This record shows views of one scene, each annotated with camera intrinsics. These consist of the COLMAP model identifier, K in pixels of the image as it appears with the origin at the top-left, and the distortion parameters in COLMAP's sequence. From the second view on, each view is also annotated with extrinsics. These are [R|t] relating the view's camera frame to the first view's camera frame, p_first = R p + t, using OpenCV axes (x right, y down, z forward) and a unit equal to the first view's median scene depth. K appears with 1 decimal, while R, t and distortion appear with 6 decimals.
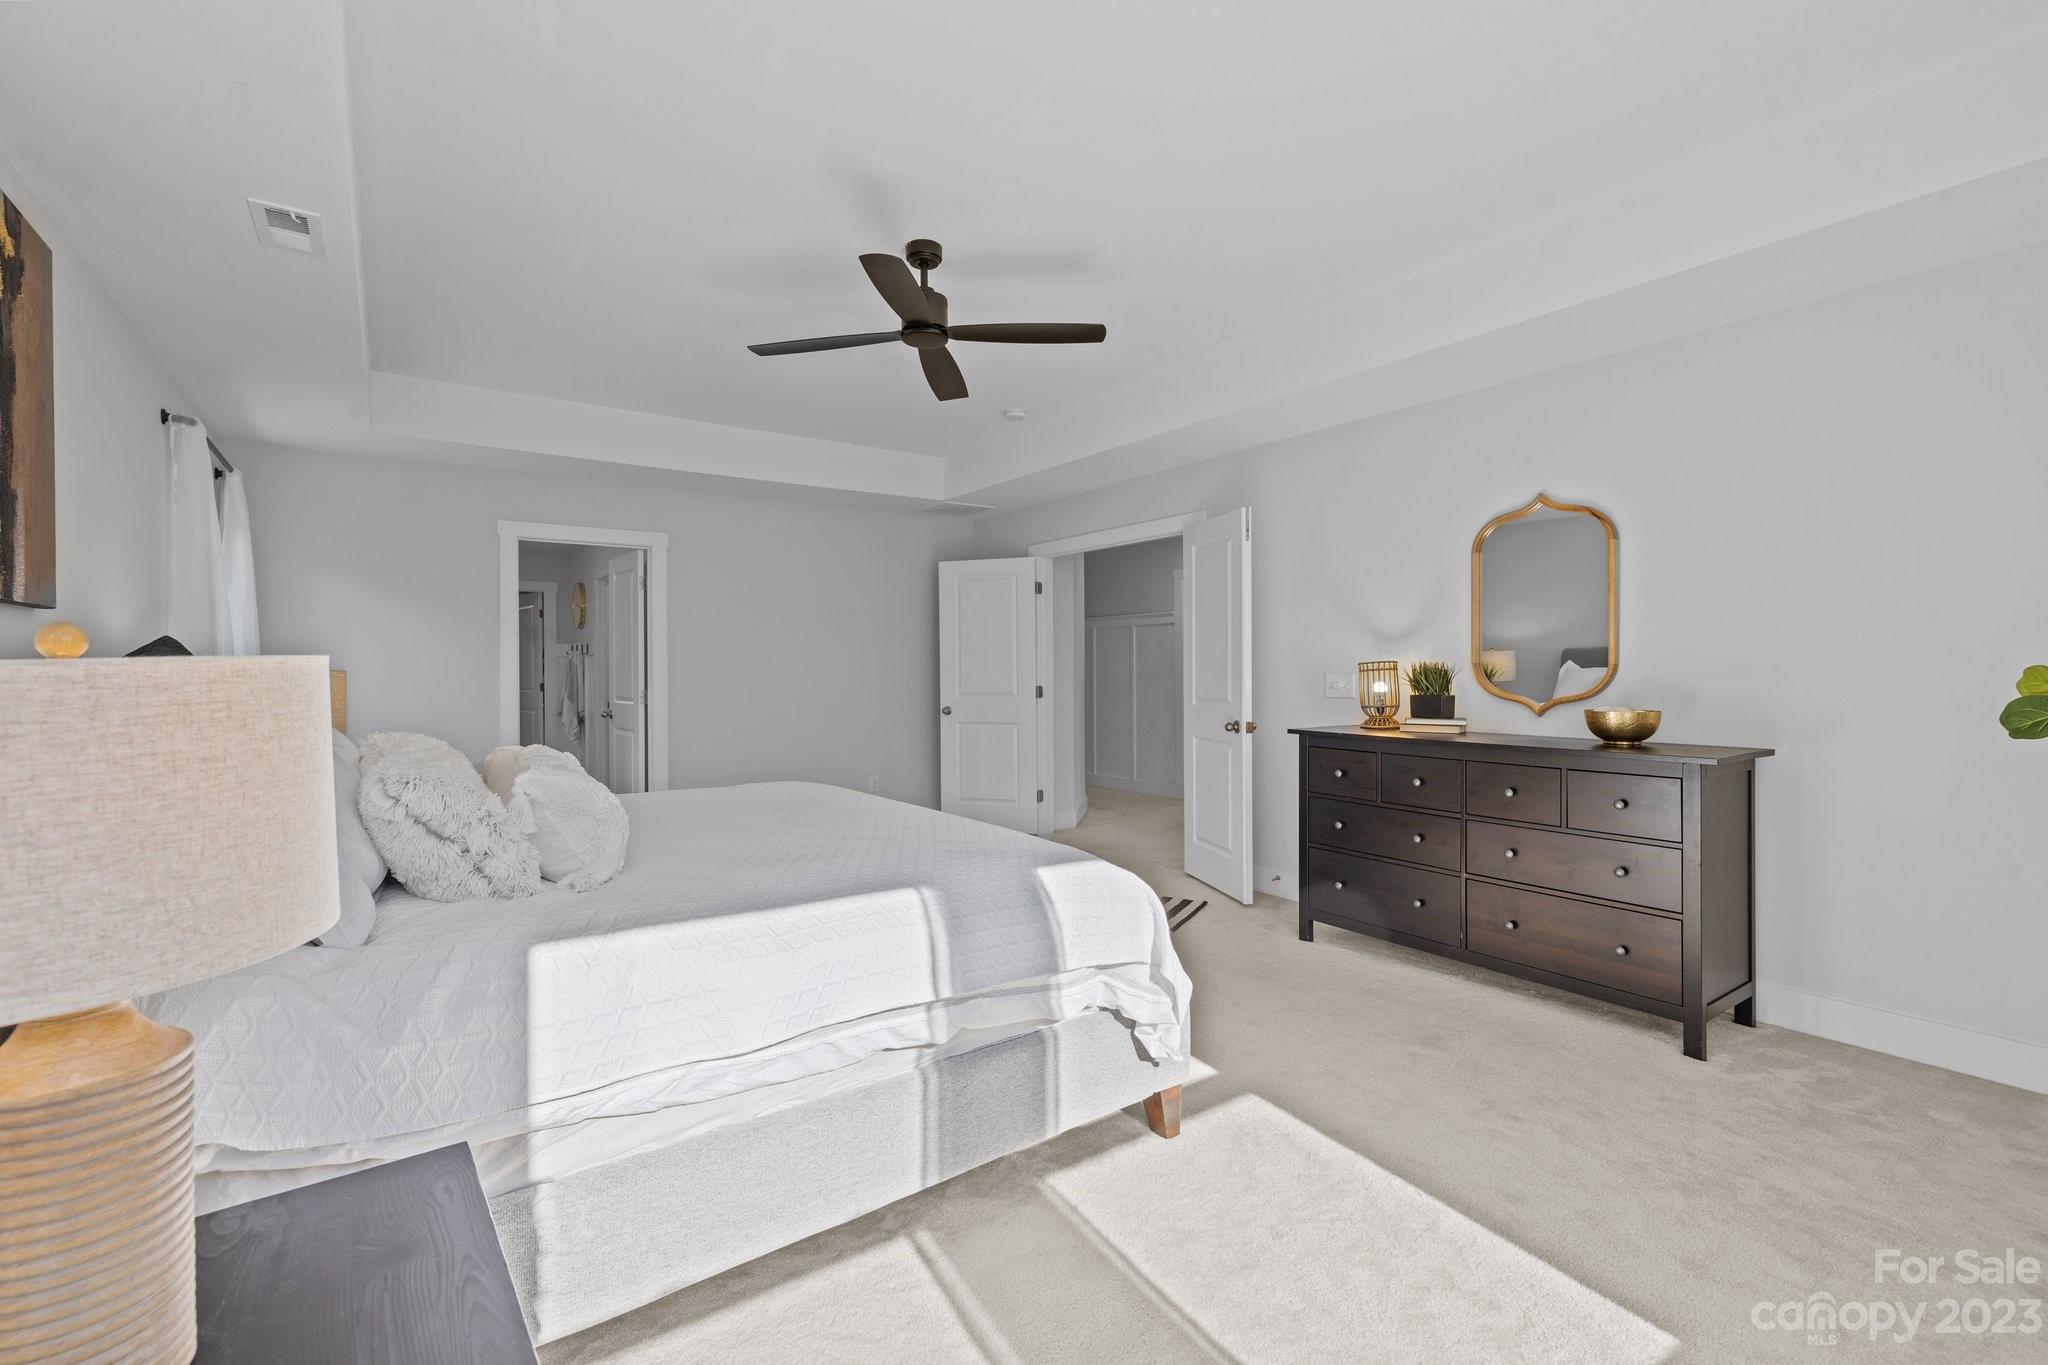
lens RADIAL K [[870.8, 0, 1023.0], [0, 870.8, 678.6], [0, 0, 1]] dist [-0.001896, 0.000626]
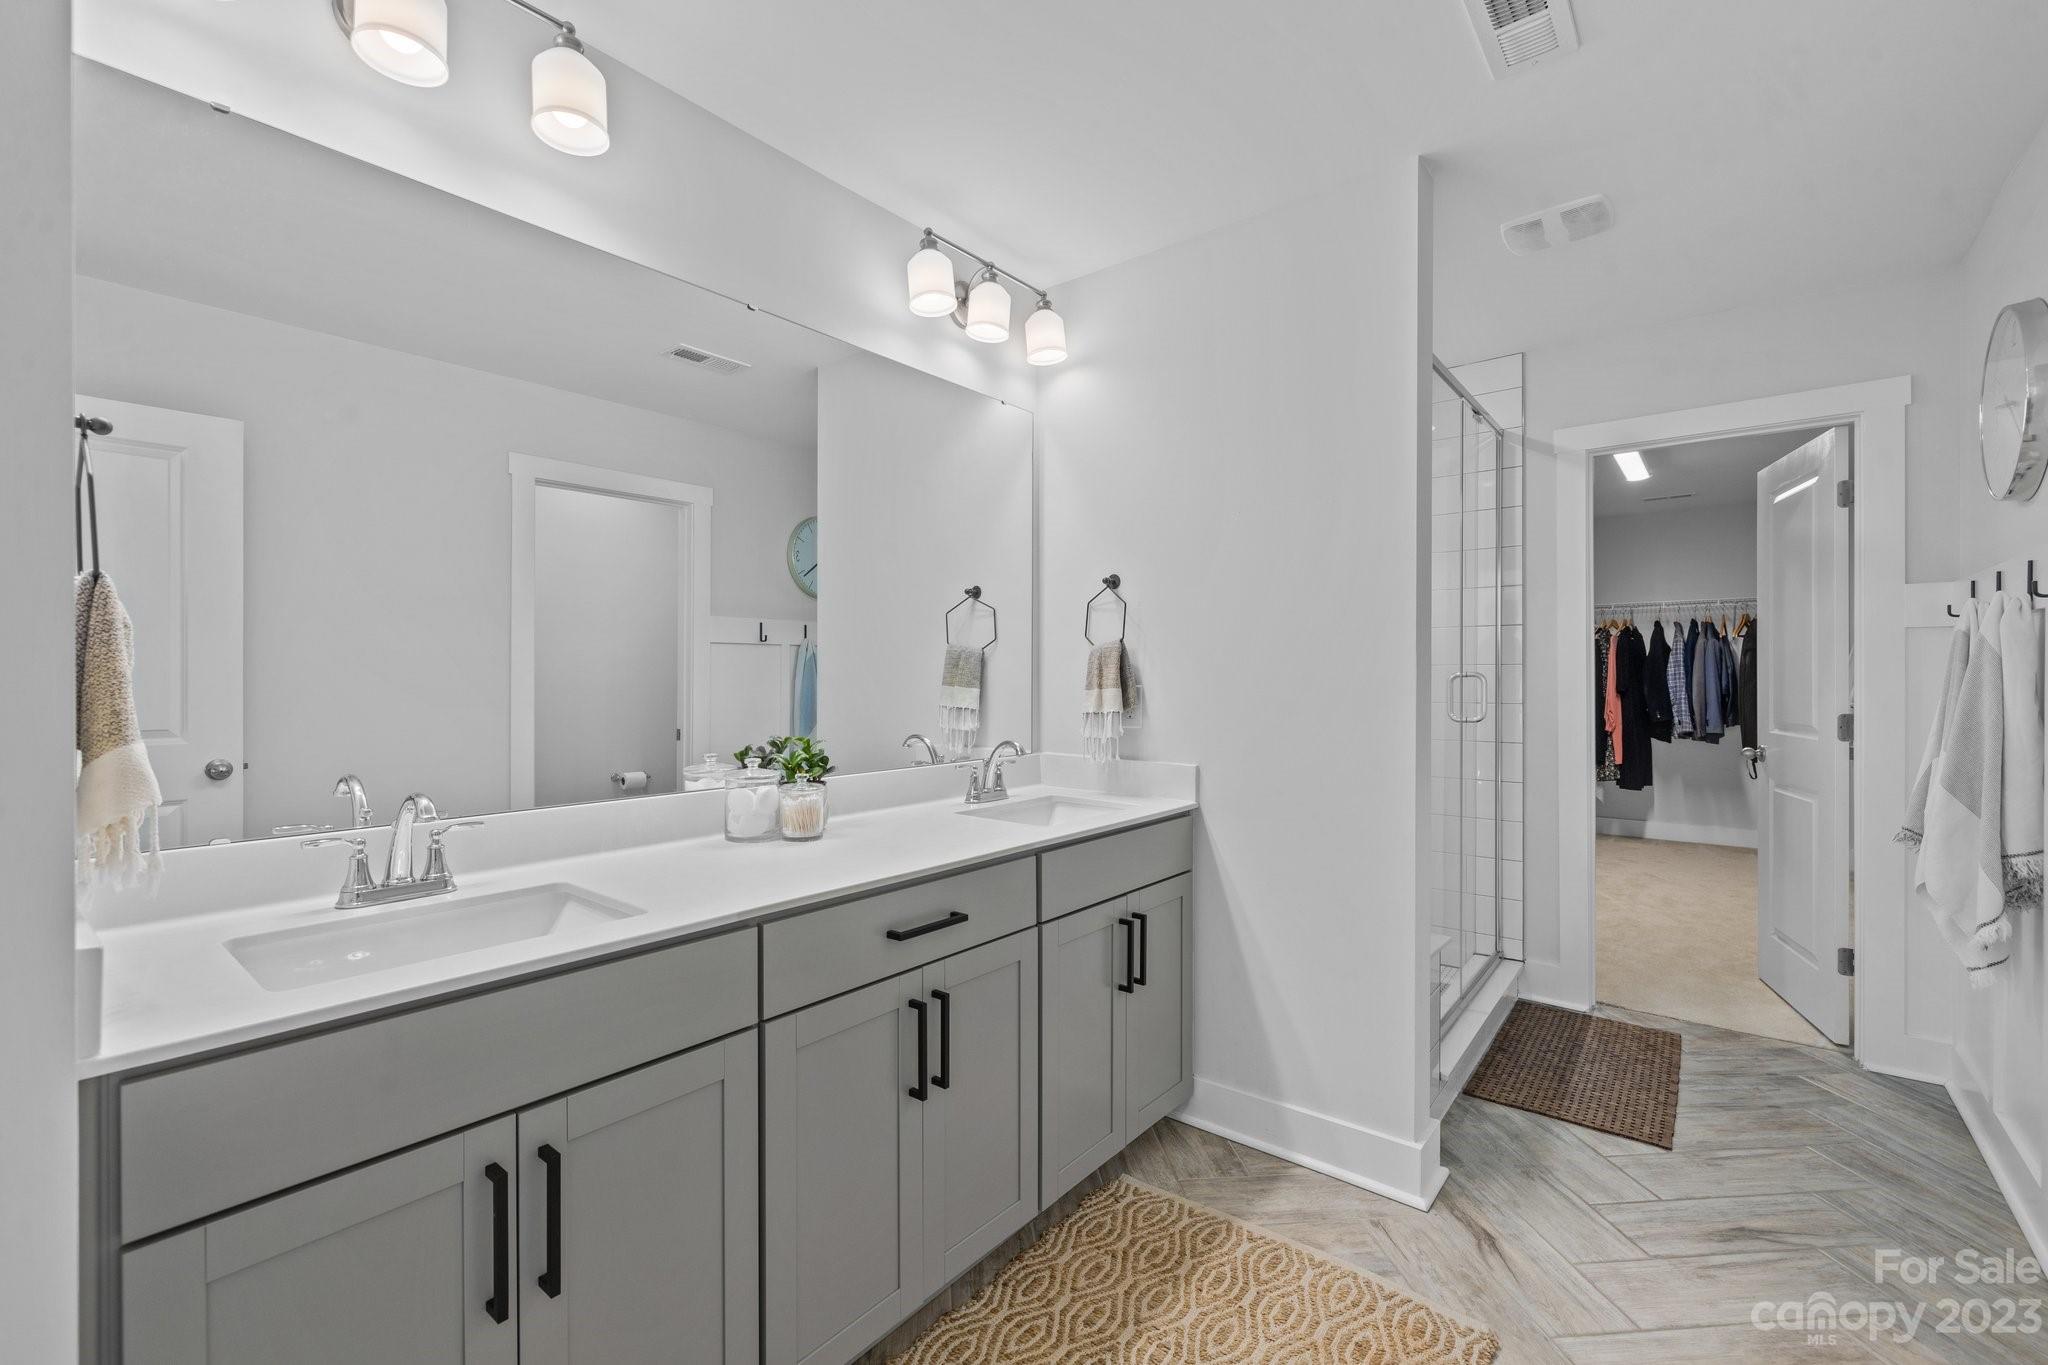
lens RADIAL K [[870.8, 0, 1023.2], [0, 870.8, 678.8], [0, 0, 1]] dist [-0.001896, 0.000626]
pose [[0.264056, 0.003585, -0.964501, -0.347863], [-0.006576, 0.999977, 0.001916, -0.006698], [0.964485, 0.005837, 0.264073, 0.668978]]
